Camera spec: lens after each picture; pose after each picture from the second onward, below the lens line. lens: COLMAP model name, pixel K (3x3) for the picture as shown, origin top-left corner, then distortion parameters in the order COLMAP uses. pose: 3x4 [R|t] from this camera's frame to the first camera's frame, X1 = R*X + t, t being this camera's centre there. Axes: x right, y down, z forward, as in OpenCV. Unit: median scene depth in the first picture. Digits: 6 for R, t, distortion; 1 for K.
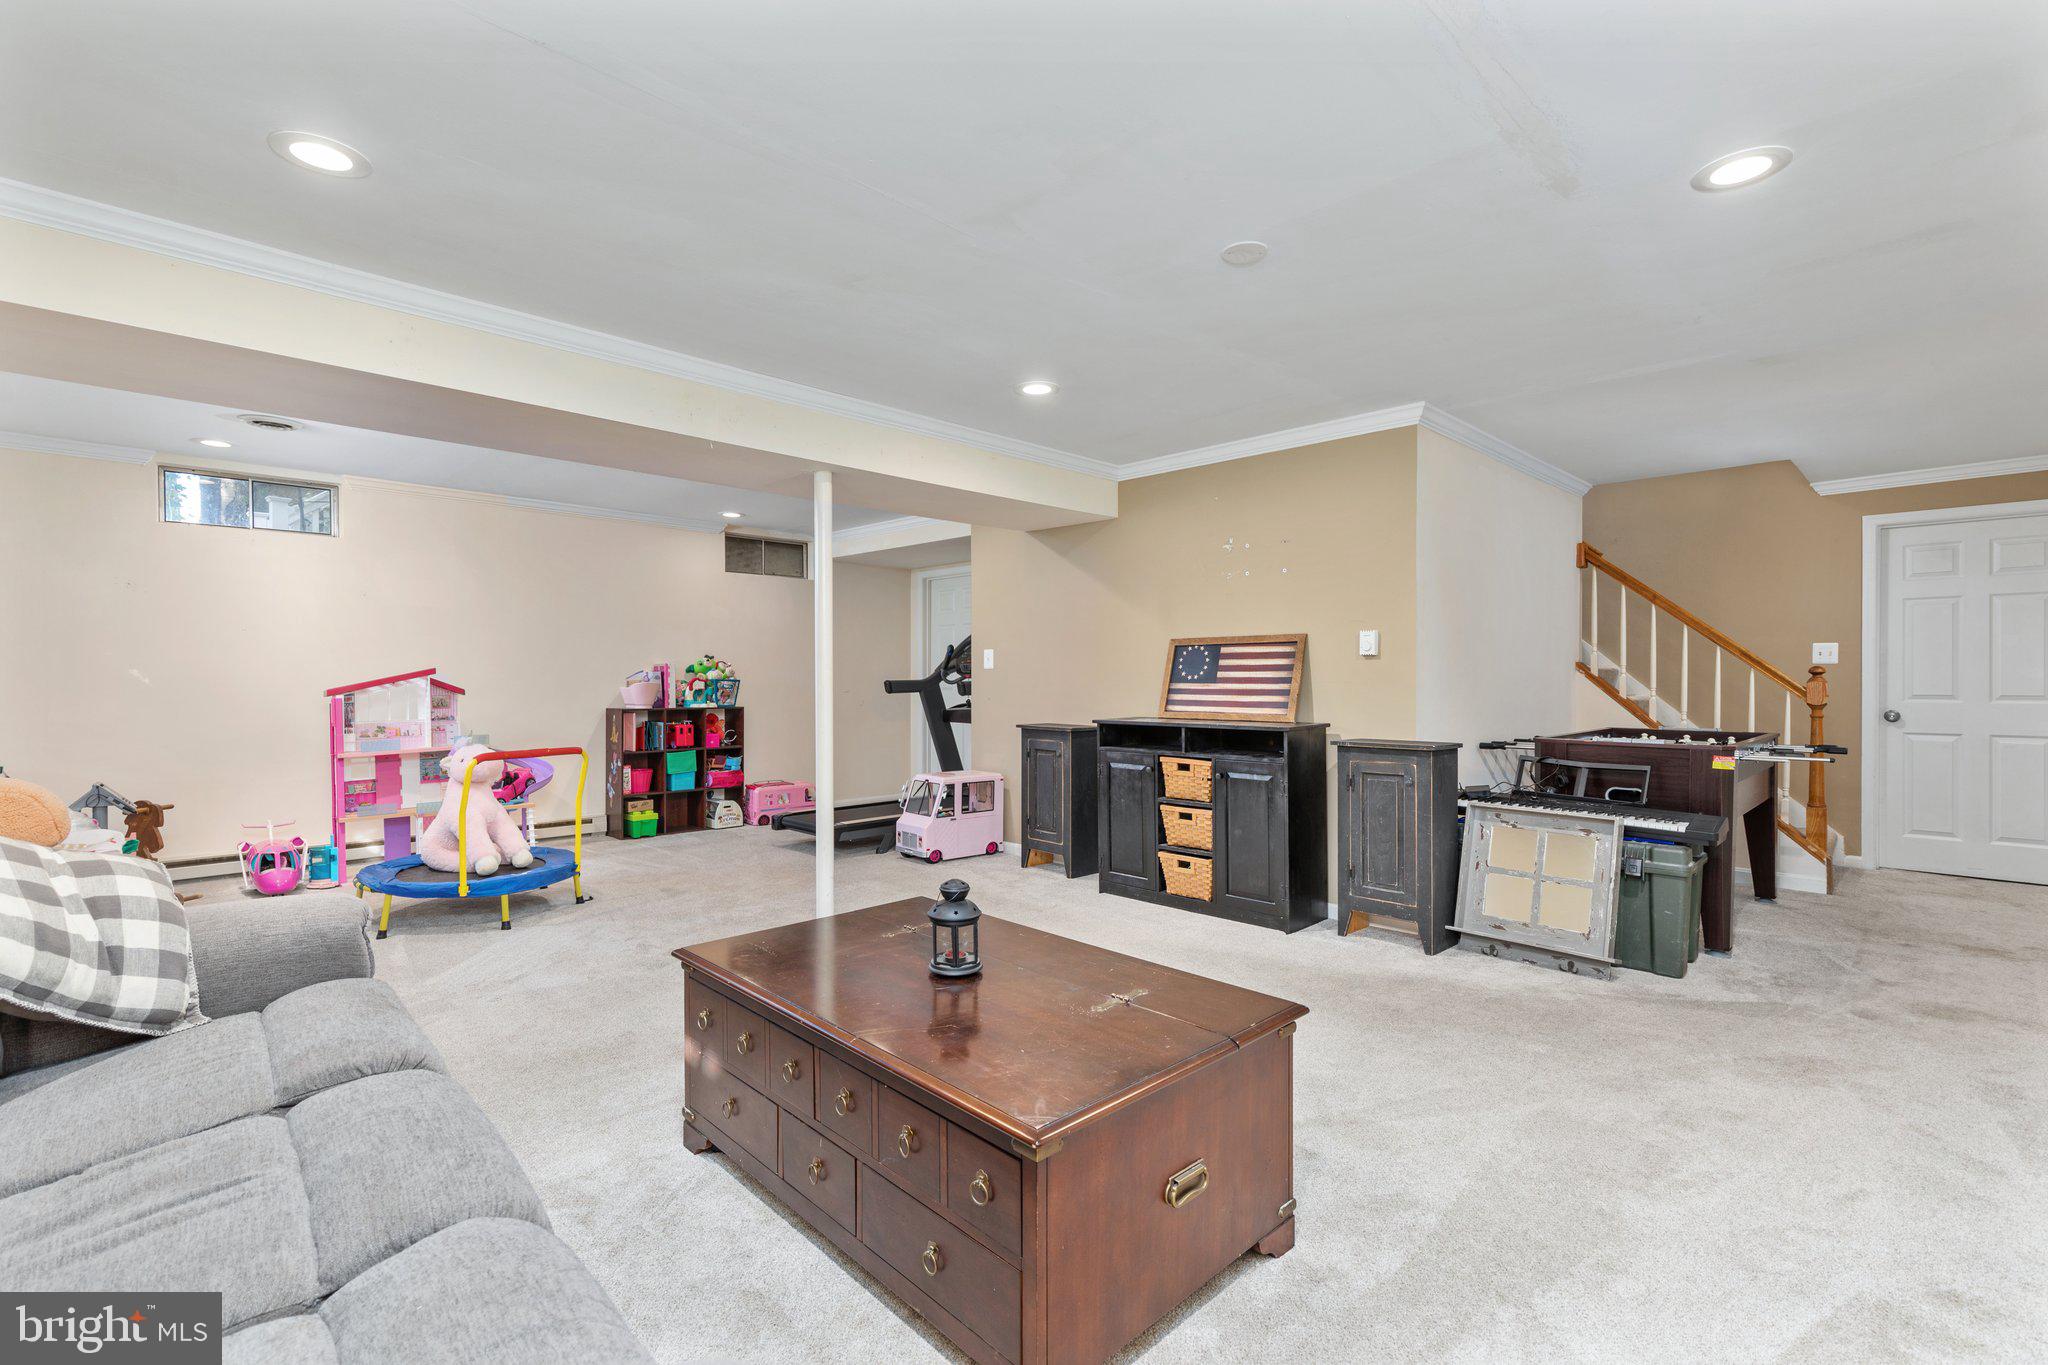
lens RADIAL K [[913.9, 0, 1024.0], [0, 913.9, 682.5], [0, 0, 1]] dist [-0.000760, -0.000036]
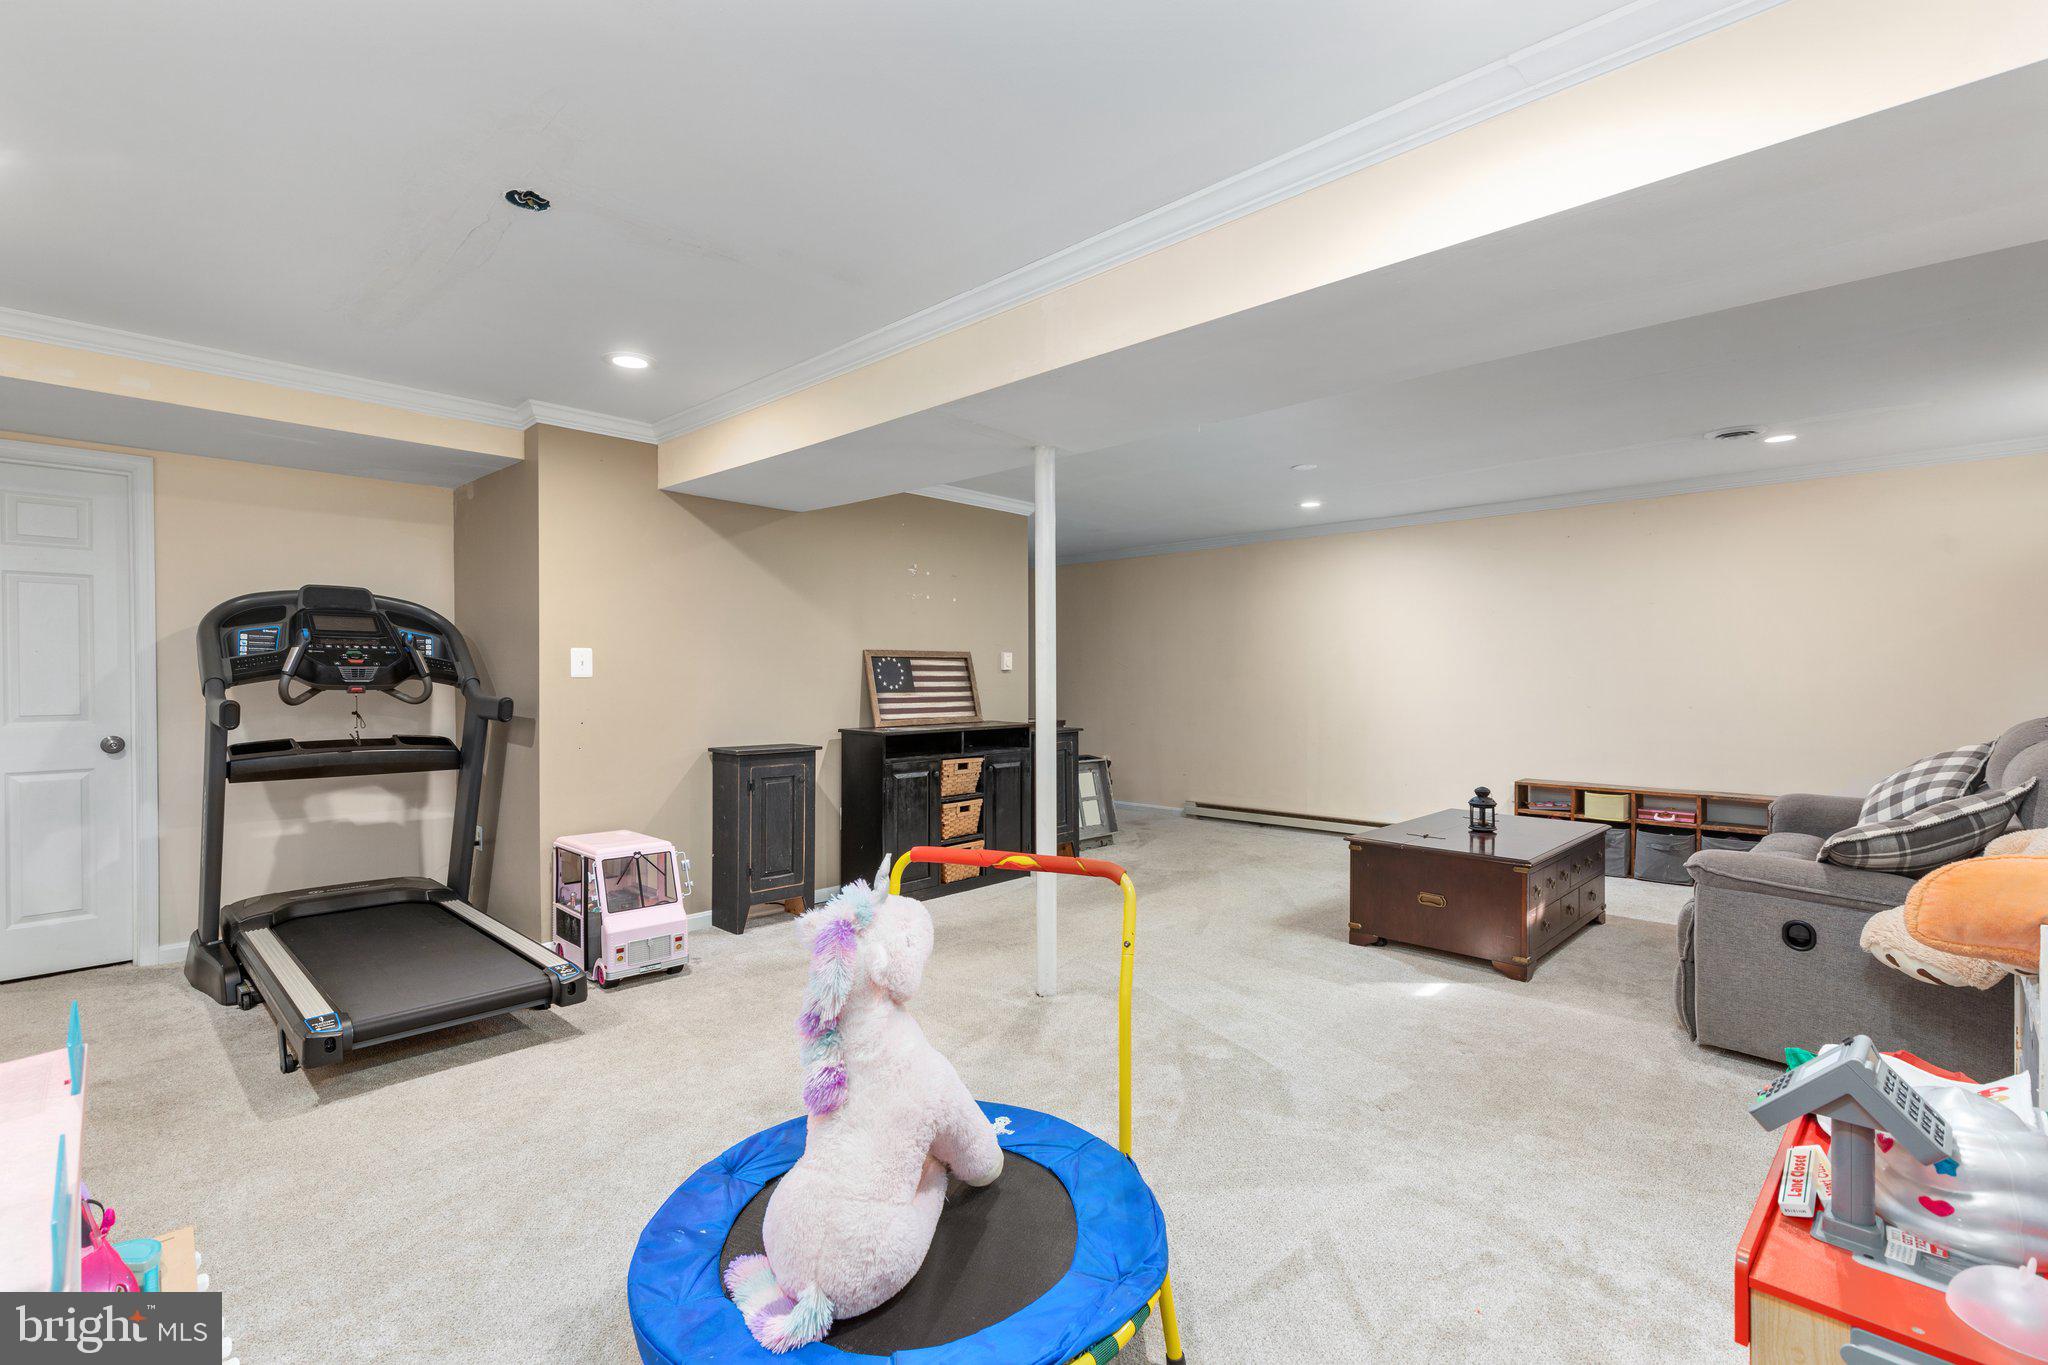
lens RADIAL K [[913.9, 0, 1024.0], [0, 913.9, 682.5], [0, 0, 1]] dist [-0.000760, -0.000036]
pose [[-0.042966, -0.005303, 0.999062, -0.921635], [0.005945, 0.999967, 0.005563, -0.016717], [-0.999059, 0.006178, -0.042933, 0.927178]]
